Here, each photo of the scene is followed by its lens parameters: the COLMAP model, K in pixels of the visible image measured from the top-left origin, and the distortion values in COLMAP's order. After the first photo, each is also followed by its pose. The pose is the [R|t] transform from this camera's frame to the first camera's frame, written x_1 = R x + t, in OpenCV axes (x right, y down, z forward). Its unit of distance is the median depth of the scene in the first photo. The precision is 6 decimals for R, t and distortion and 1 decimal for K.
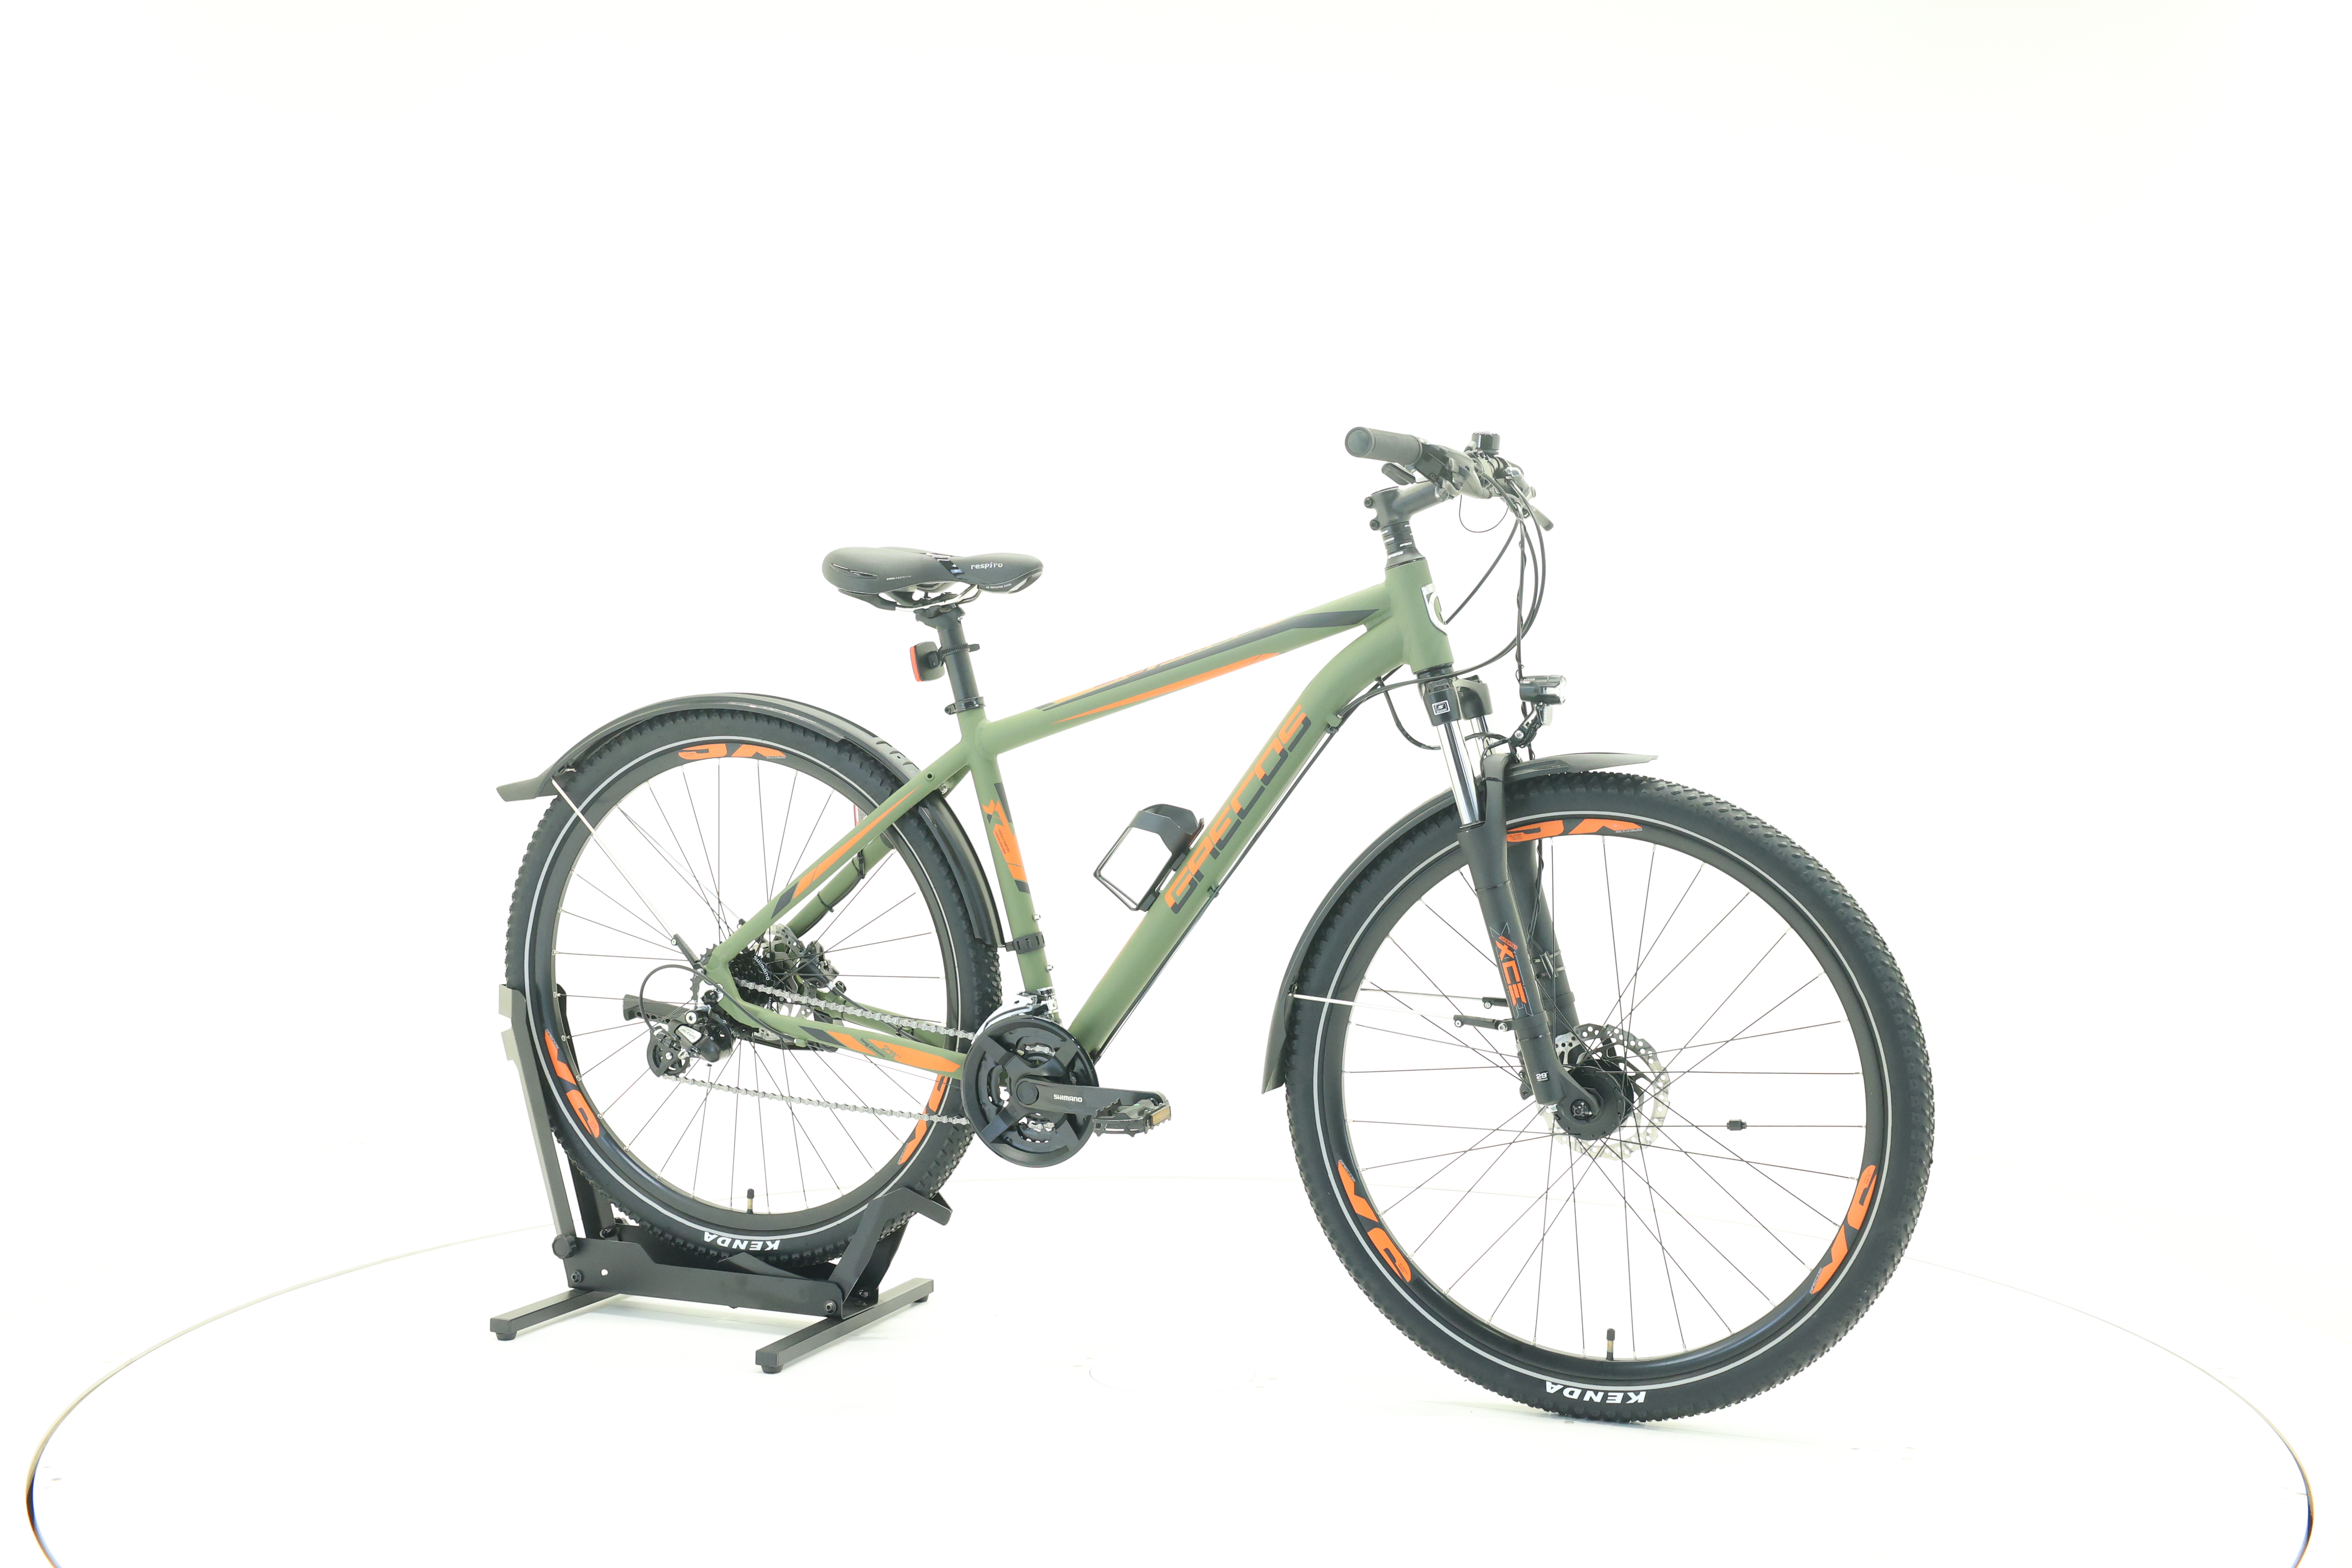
lens RADIAL K [[2464.6, 0, 1170.6], [0, 2464.6, 781.5], [0, 0, 1]] dist [-0.016752, 0.000000]
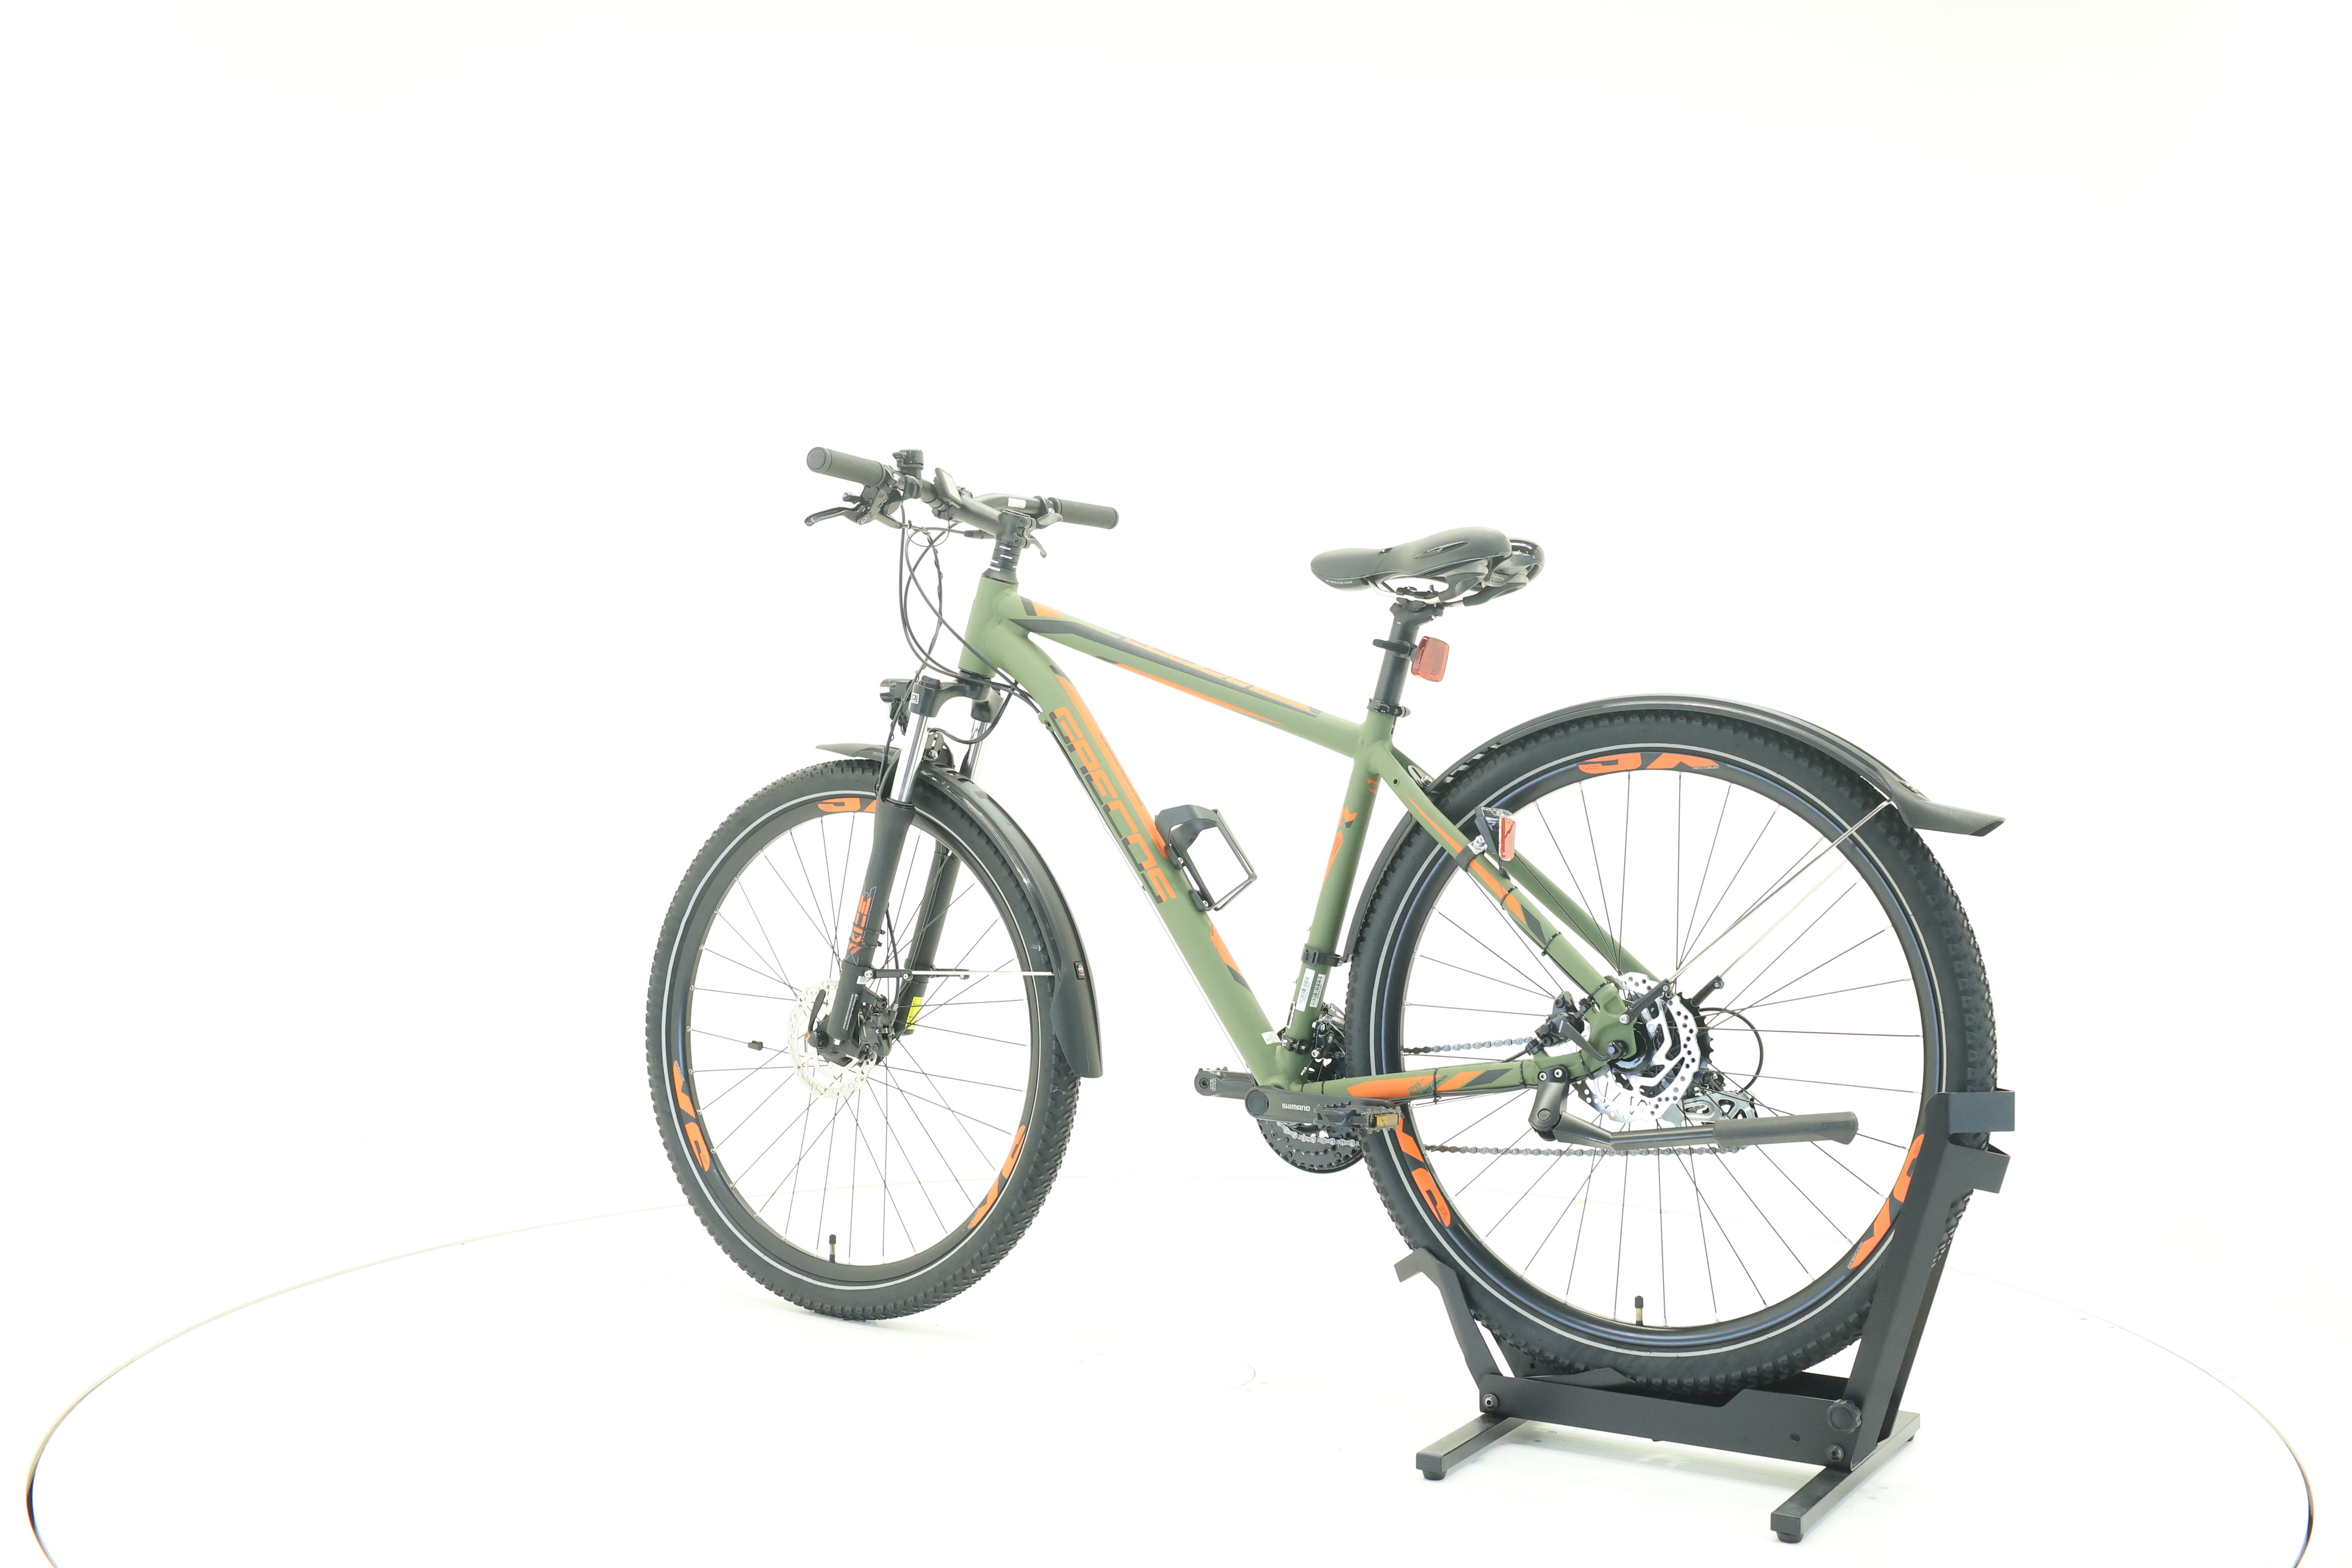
lens RADIAL K [[2464.6, 0, 1168.1], [0, 2464.6, 774.1], [0, 0, 1]] dist [-0.016752, 0.000000]
pose [[-0.984717, -0.014799, 0.173531, -0.163431], [-0.007359, 0.999029, 0.043437, -0.045619], [-0.174005, 0.041496, -0.983870, 1.958206]]
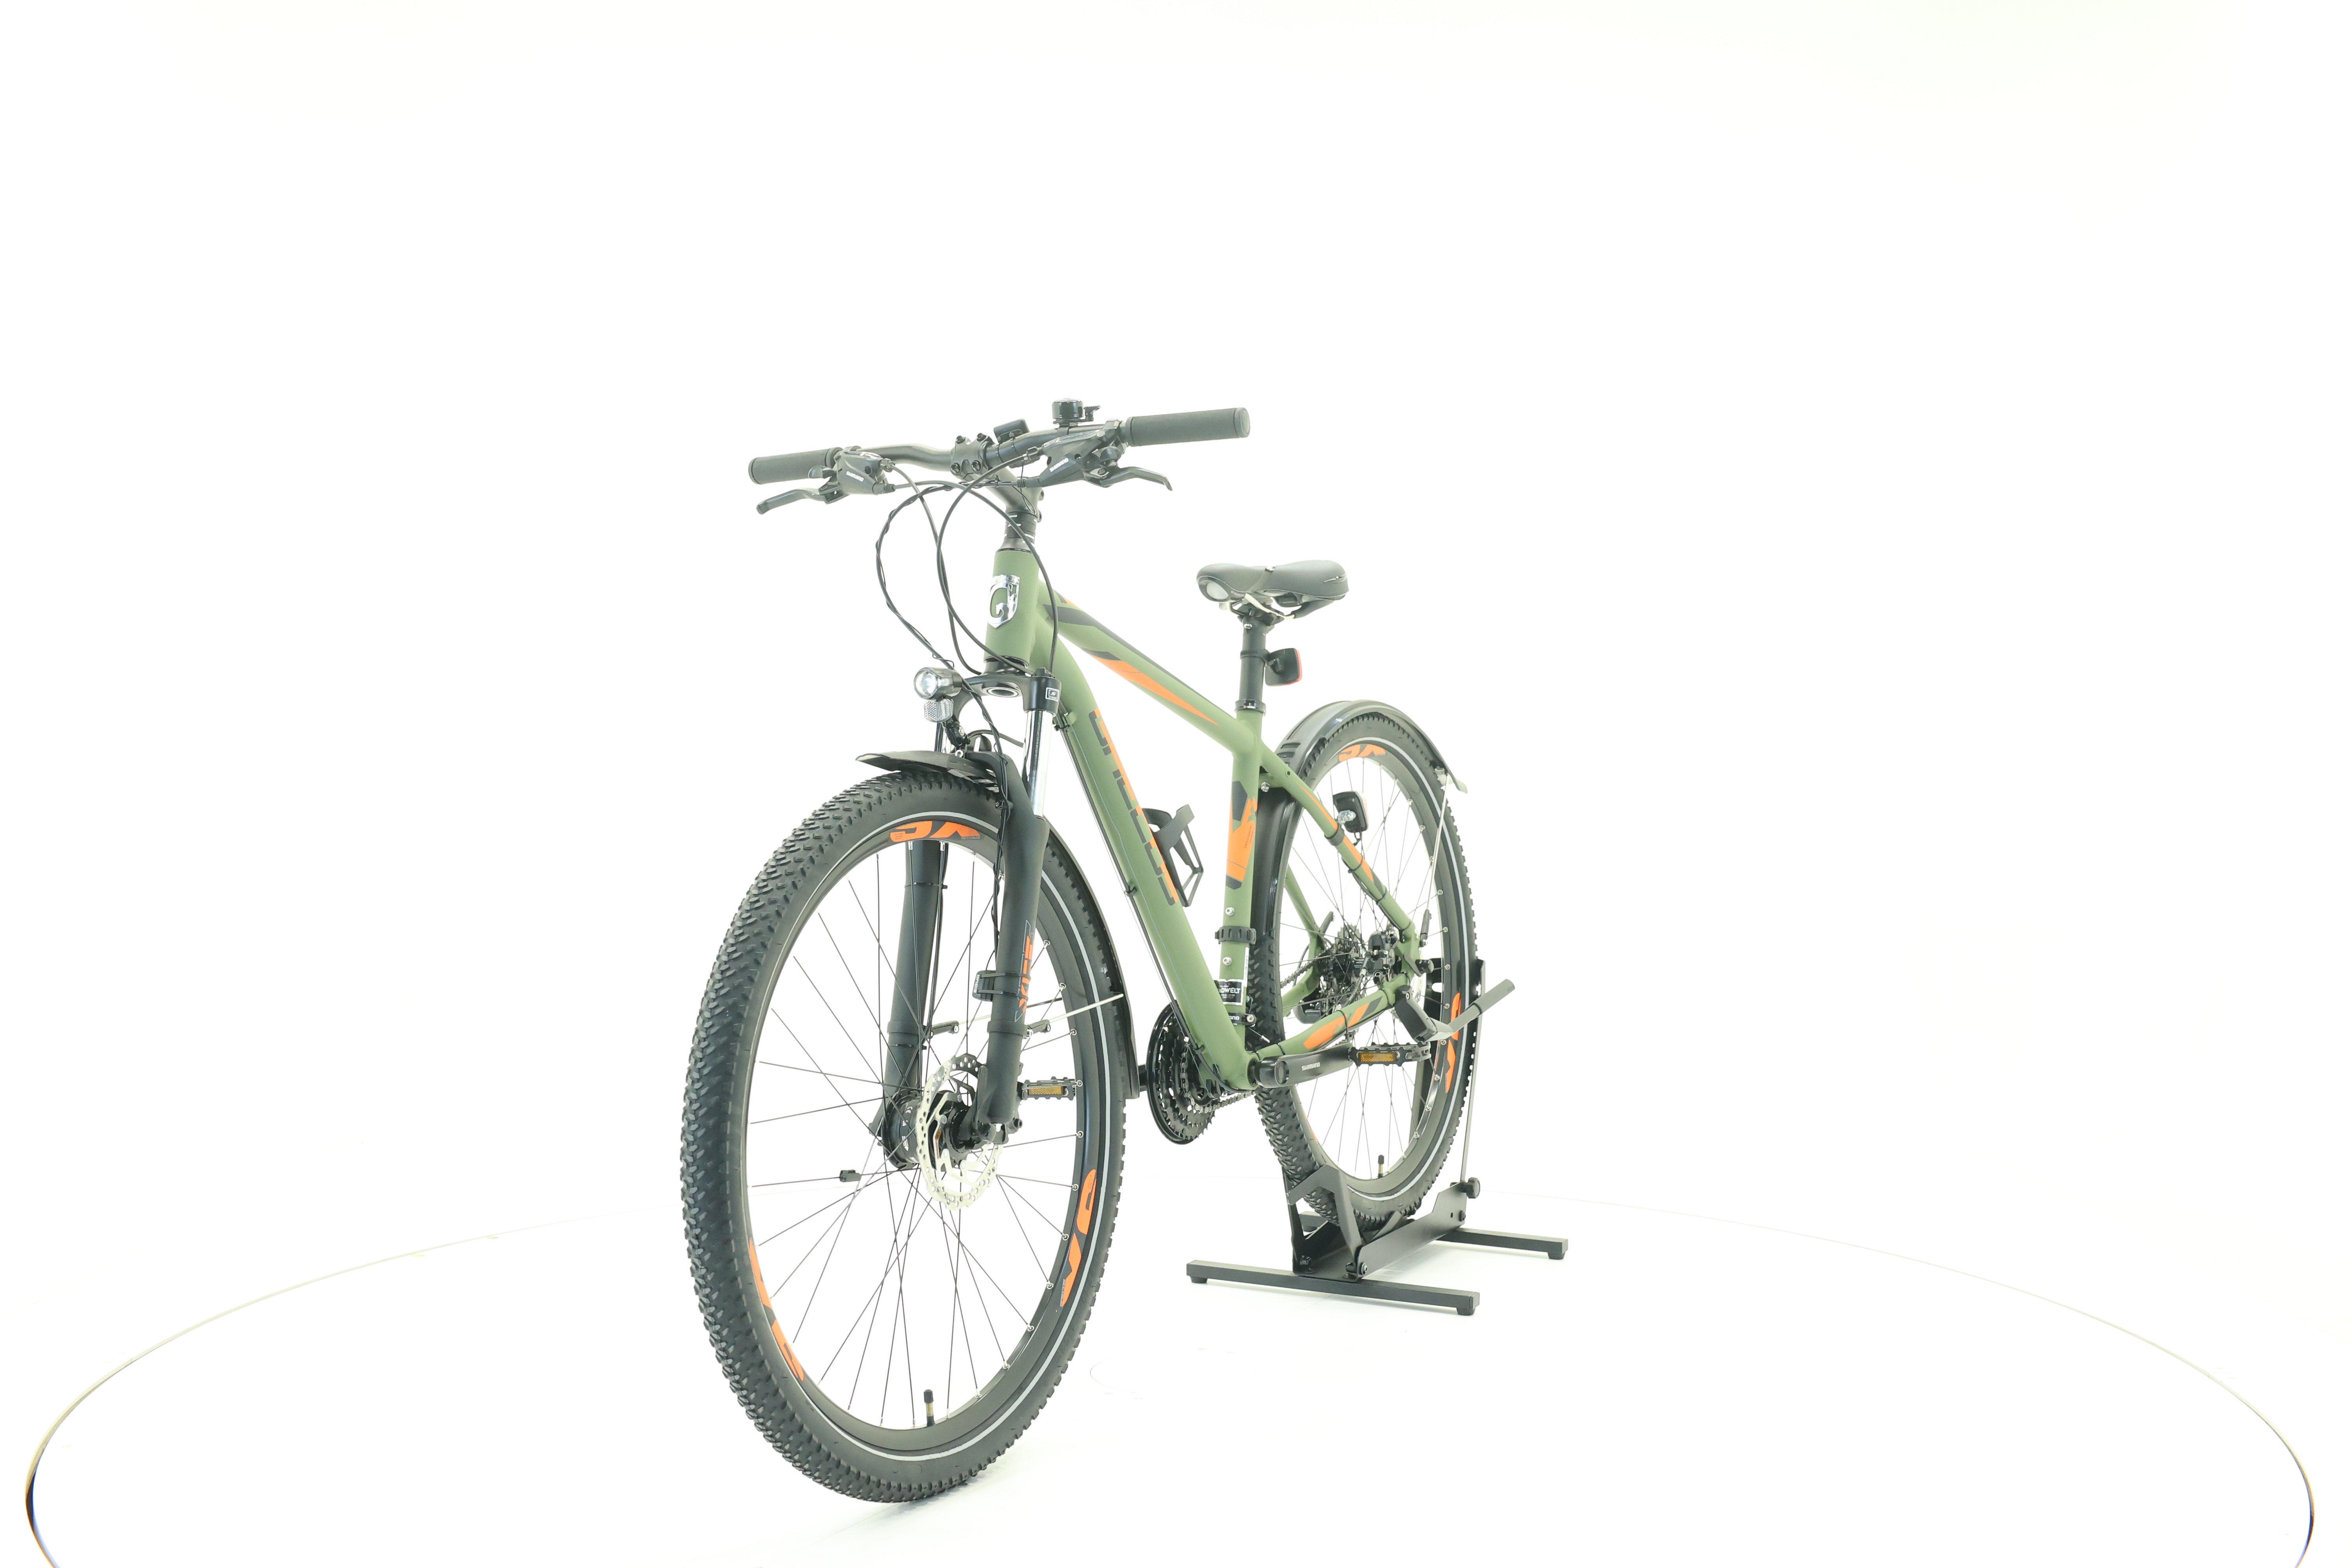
lens RADIAL K [[2464.6, 0, 1180.3], [0, 2464.6, 787.5], [0, 0, 1]] dist [-0.016752, 0.000000]
pose [[-0.093157, 0.021015, -0.995430, 0.984260], [-0.029675, 0.999274, 0.023874, -0.020893], [0.995209, 0.031764, -0.092465, 1.080168]]
